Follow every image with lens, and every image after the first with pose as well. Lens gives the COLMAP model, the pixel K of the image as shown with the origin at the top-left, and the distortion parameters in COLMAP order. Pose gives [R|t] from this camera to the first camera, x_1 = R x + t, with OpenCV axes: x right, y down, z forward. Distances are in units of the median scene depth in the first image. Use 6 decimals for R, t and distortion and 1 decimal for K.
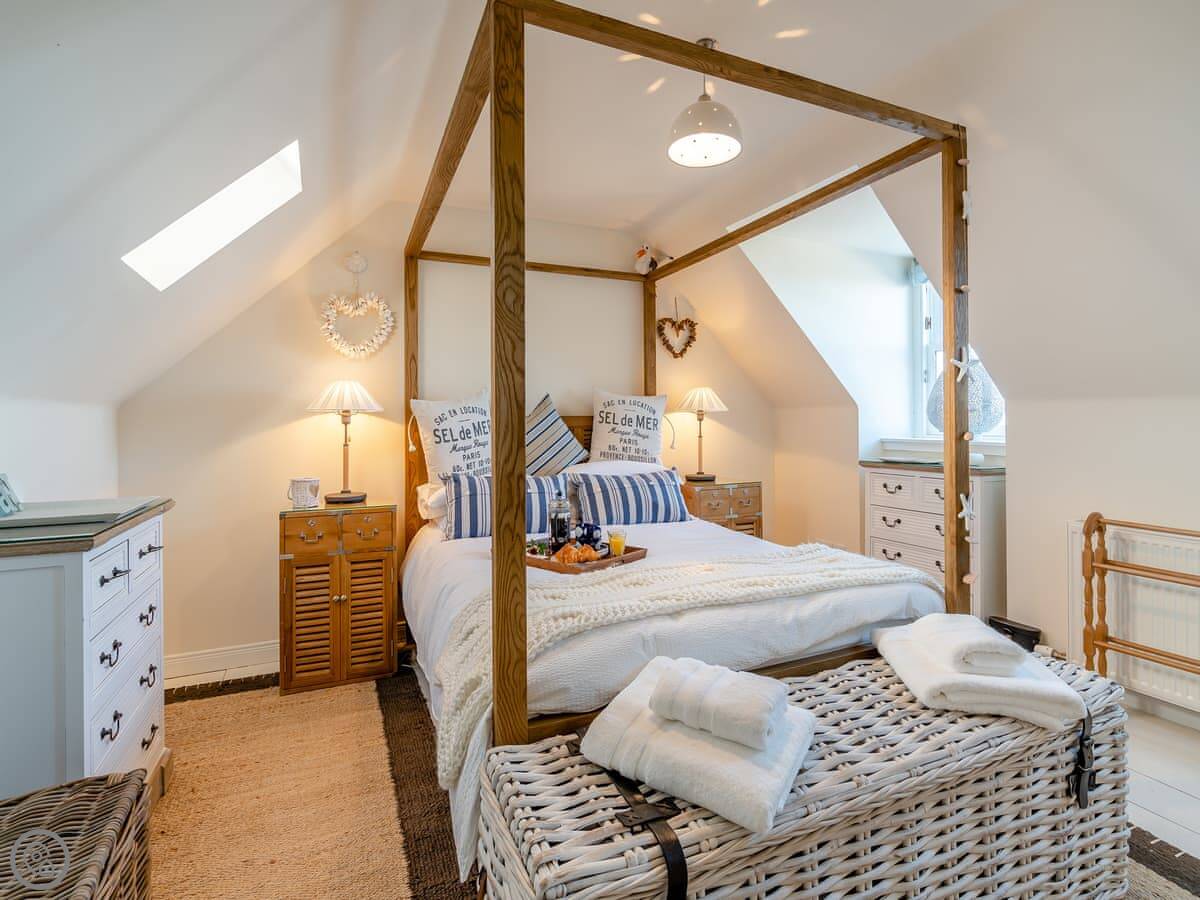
lens RADIAL K [[563.6, 0, 568.1], [0, 563.6, 413.7], [0, 0, 1]] dist [-0.003164, -0.000149]
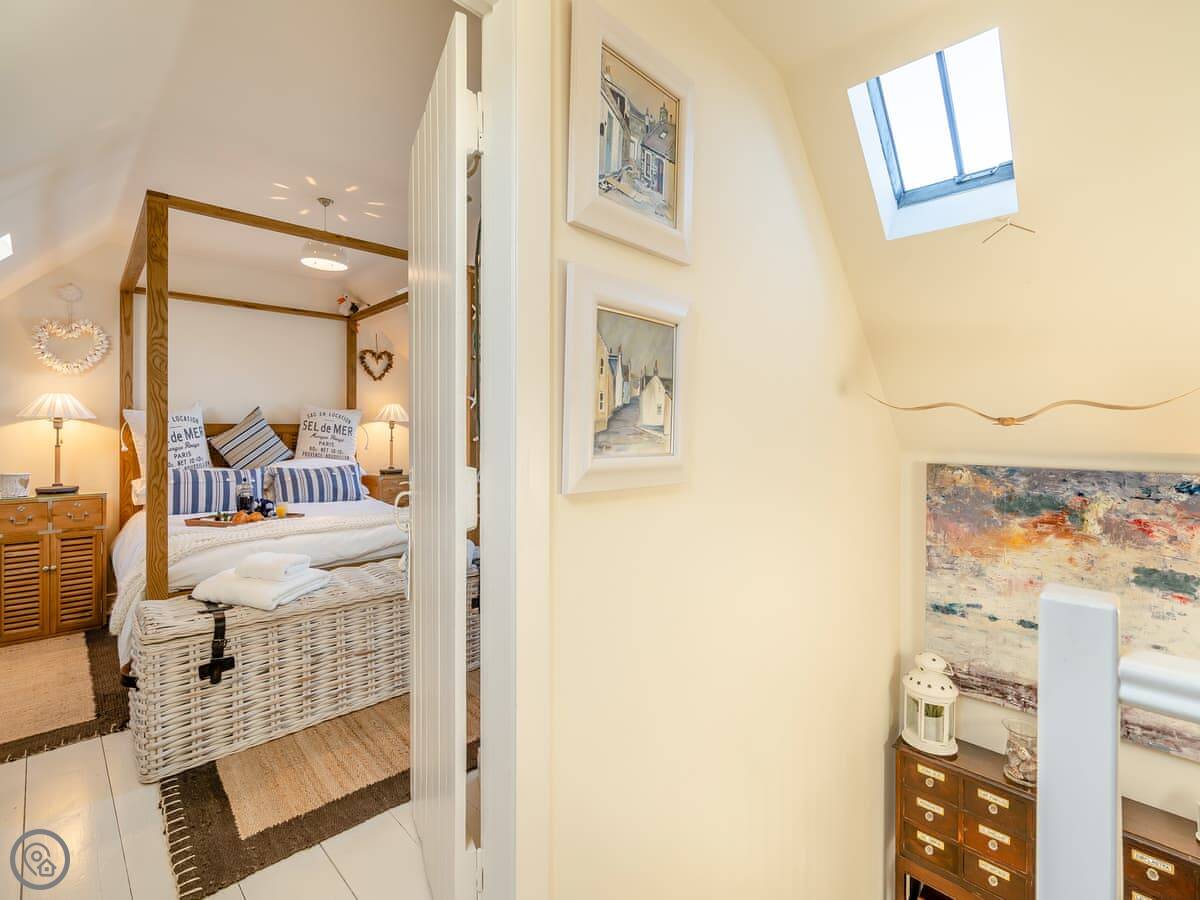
lens RADIAL K [[545.2, 0, 550.6], [0, 545.2, 428.1], [0, 0, 1]] dist [0.001525, 0.000136]
pose [[0.942632, 0.009916, 0.333688, 0.198372], [-0.014175, 0.999846, 0.010331, -0.009501], [-0.333534, -0.014469, 0.942627, -0.428330]]
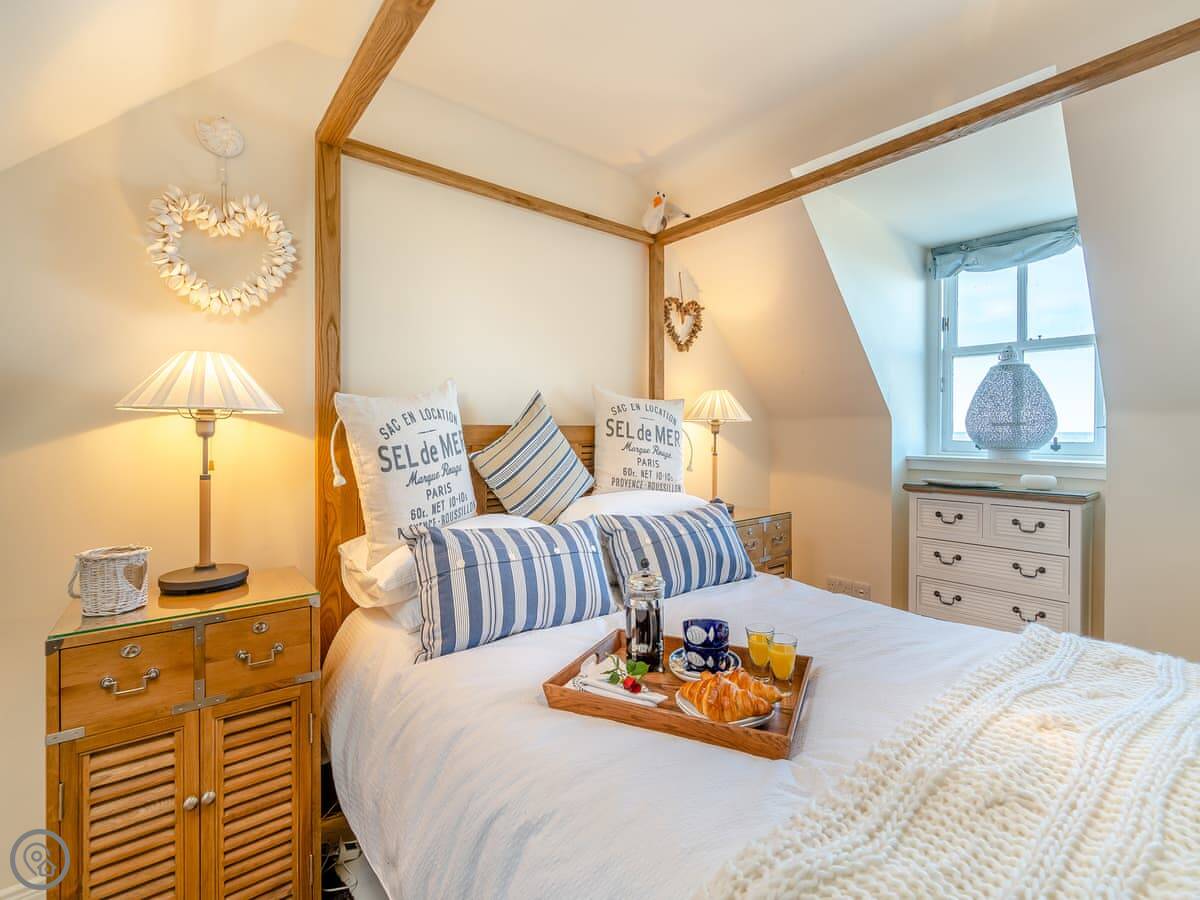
lens RADIAL K [[561.9, 0, 574.0], [0, 561.9, 432.6], [0, 0, 1]] dist [0.000586, 0.000116]
pose [[0.965841, 0.007804, 0.259019, -0.187946], [-0.011966, 0.999823, 0.014497, 0.002792], [-0.258860, -0.017101, 0.965764, 0.387037]]
